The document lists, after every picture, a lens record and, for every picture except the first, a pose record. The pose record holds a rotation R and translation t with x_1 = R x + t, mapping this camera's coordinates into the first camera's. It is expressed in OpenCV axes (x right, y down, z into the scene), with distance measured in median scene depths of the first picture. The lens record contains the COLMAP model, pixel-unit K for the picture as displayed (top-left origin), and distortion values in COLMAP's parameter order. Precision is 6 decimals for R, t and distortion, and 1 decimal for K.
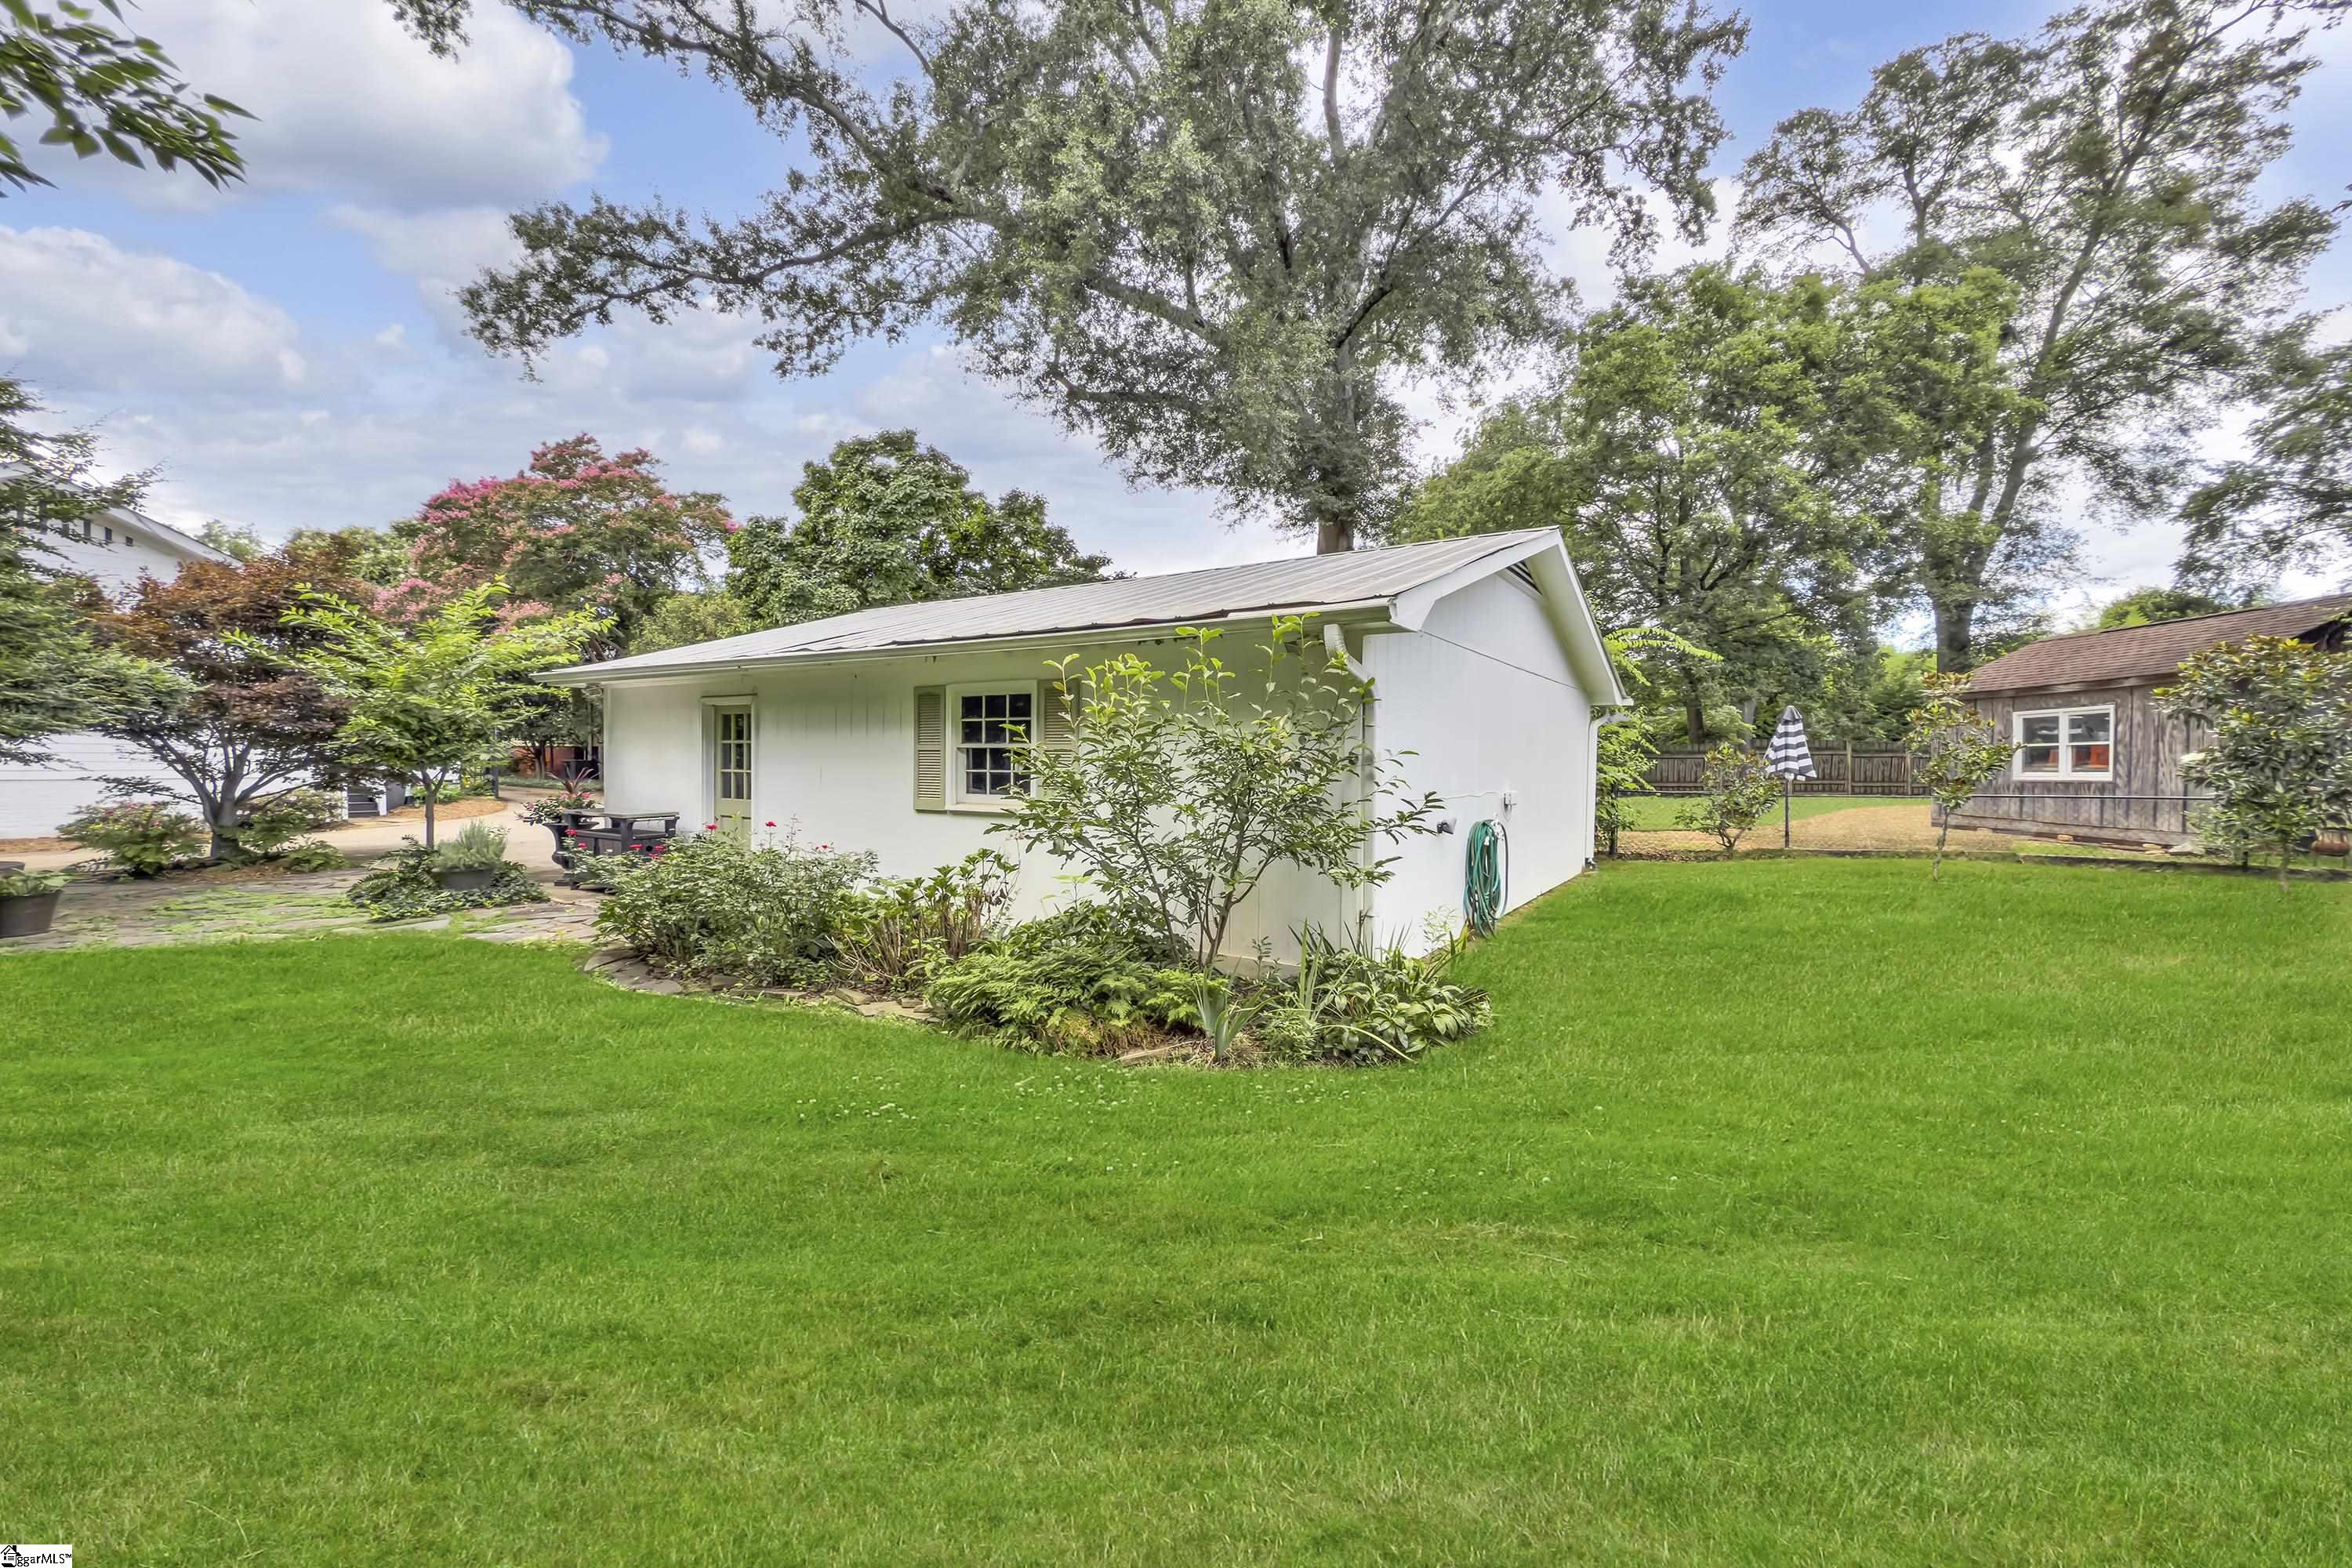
lens RADIAL K [[934.5, 0, 1180.2], [0, 934.5, 781.2], [0, 0, 1]] dist [0.000100, 0.000112]
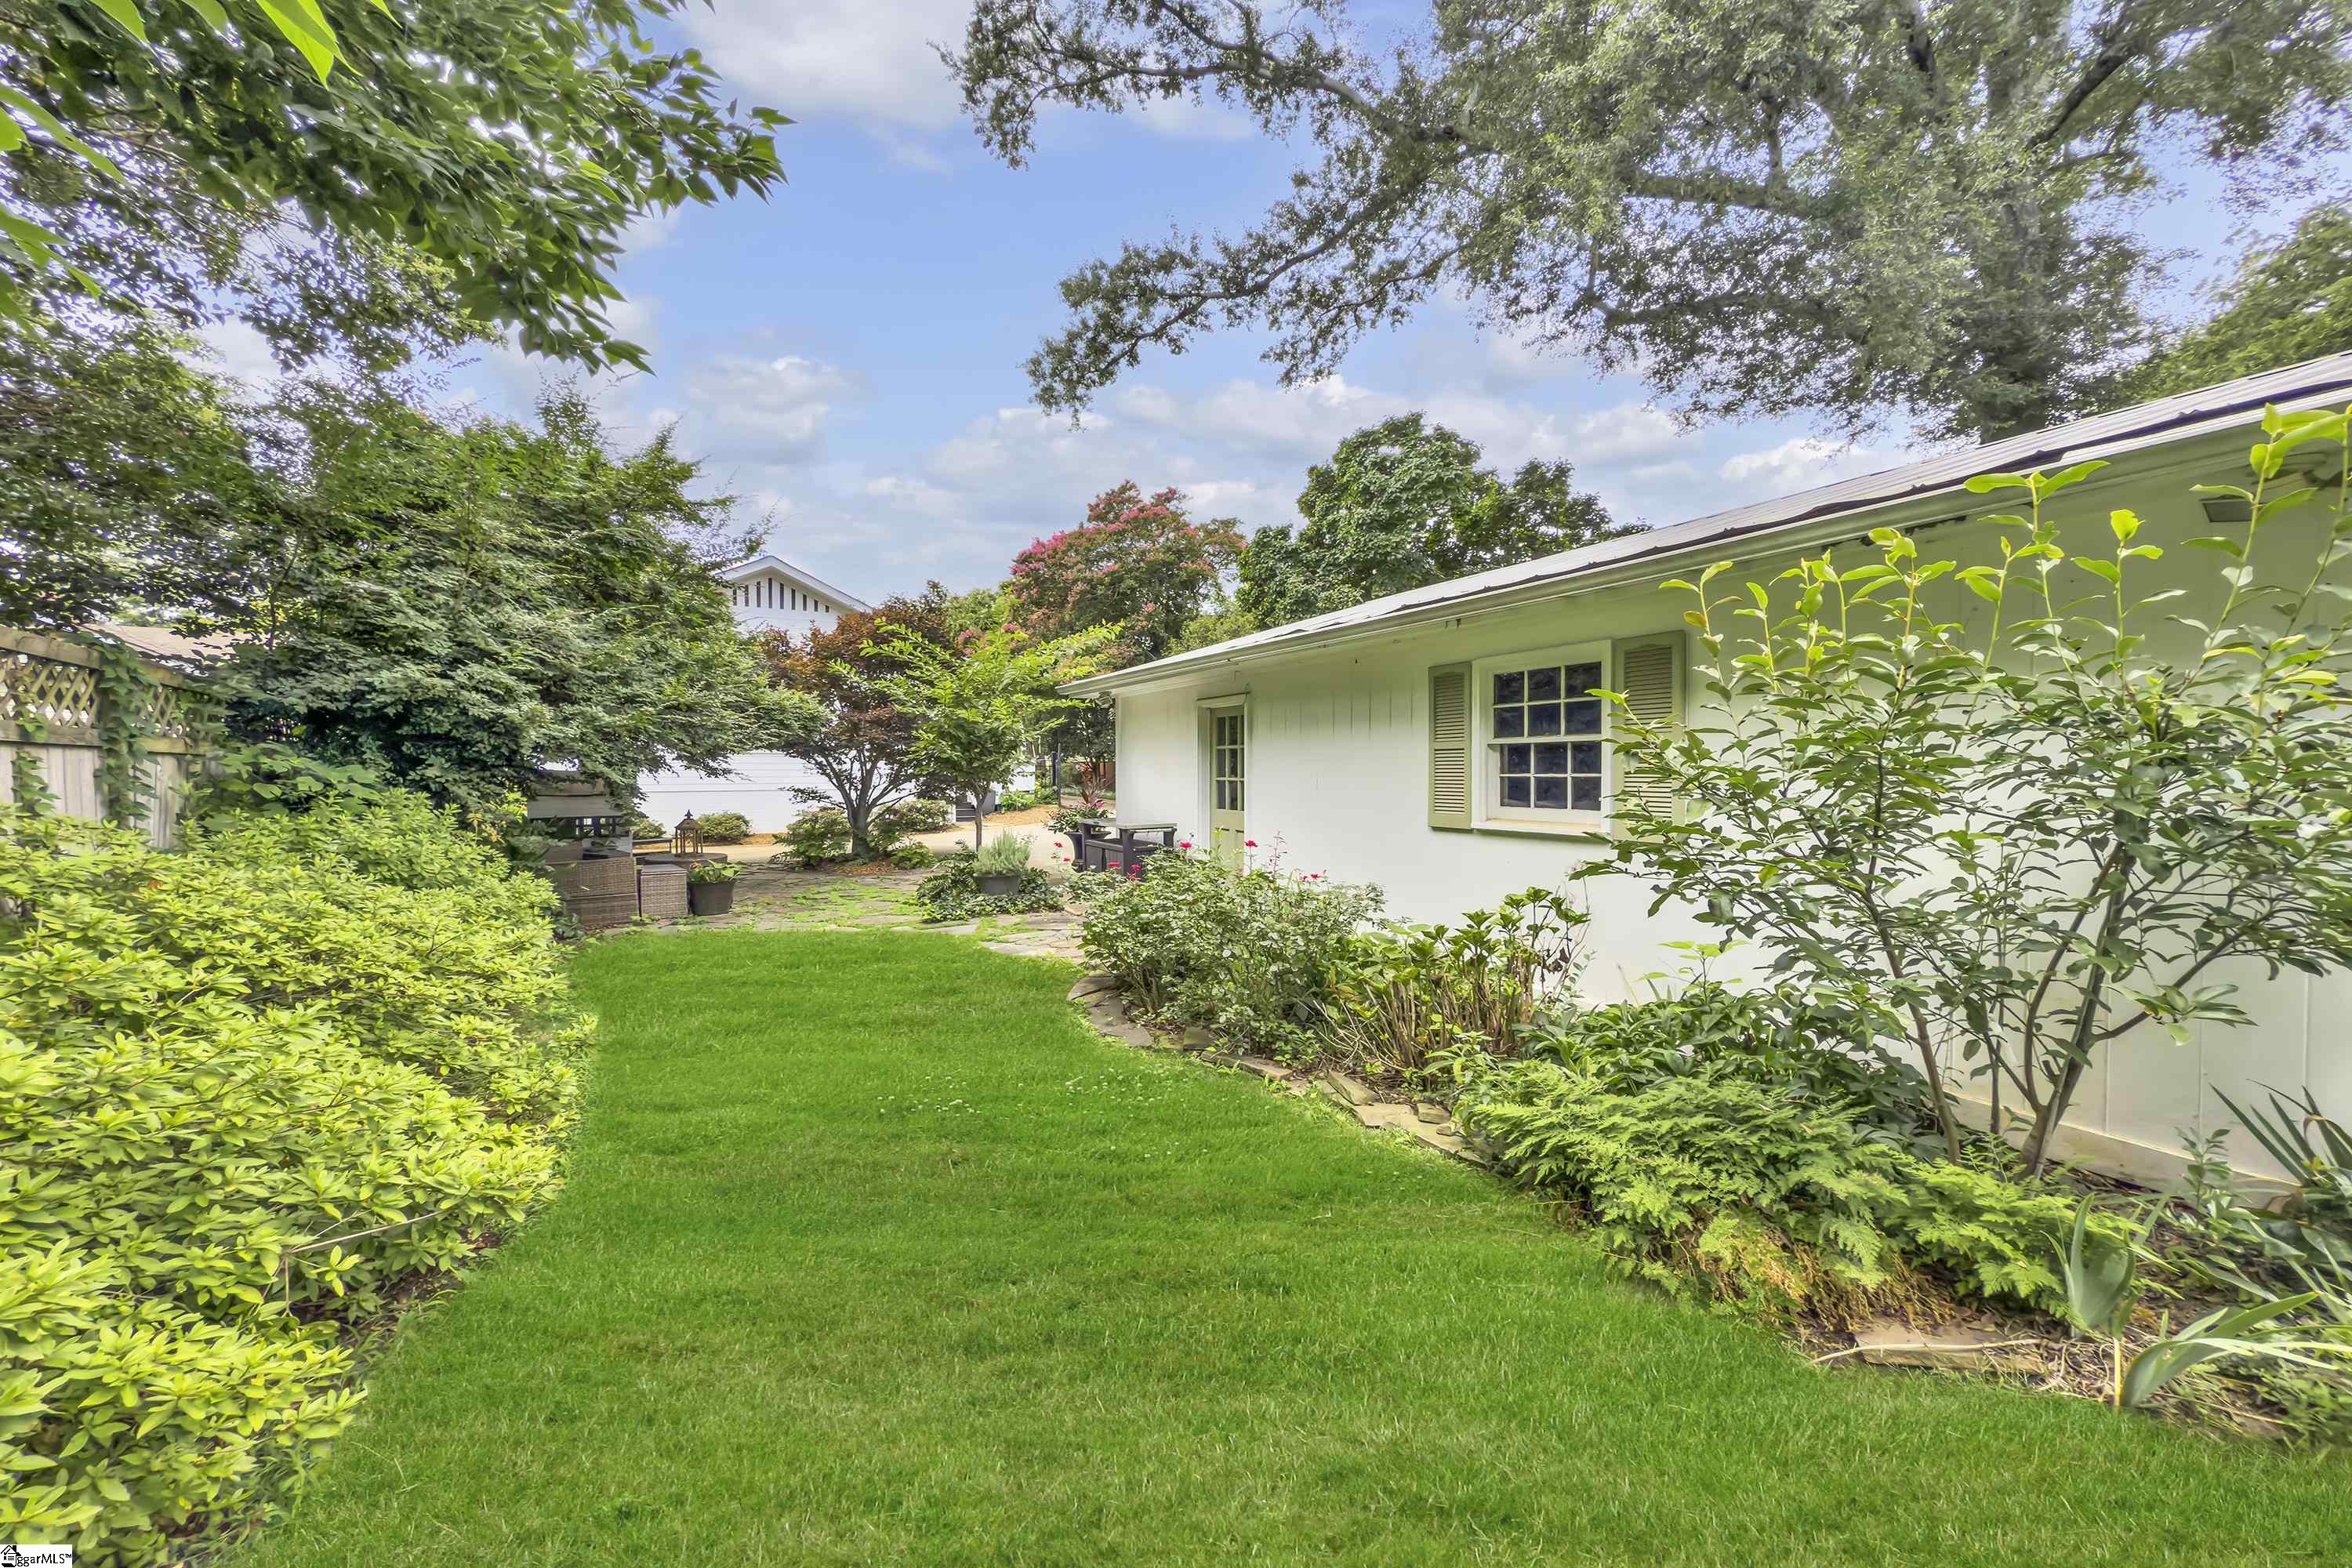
lens RADIAL K [[934.5, 0, 1180.2], [0, 934.5, 781.2], [0, 0, 1]] dist [0.000100, 0.000112]
pose [[0.865024, -0.005696, -0.501698, -0.034763], [-0.000150, 0.999933, -0.011612, 0.000925], [0.501730, 0.010120, 0.864965, 0.106063]]
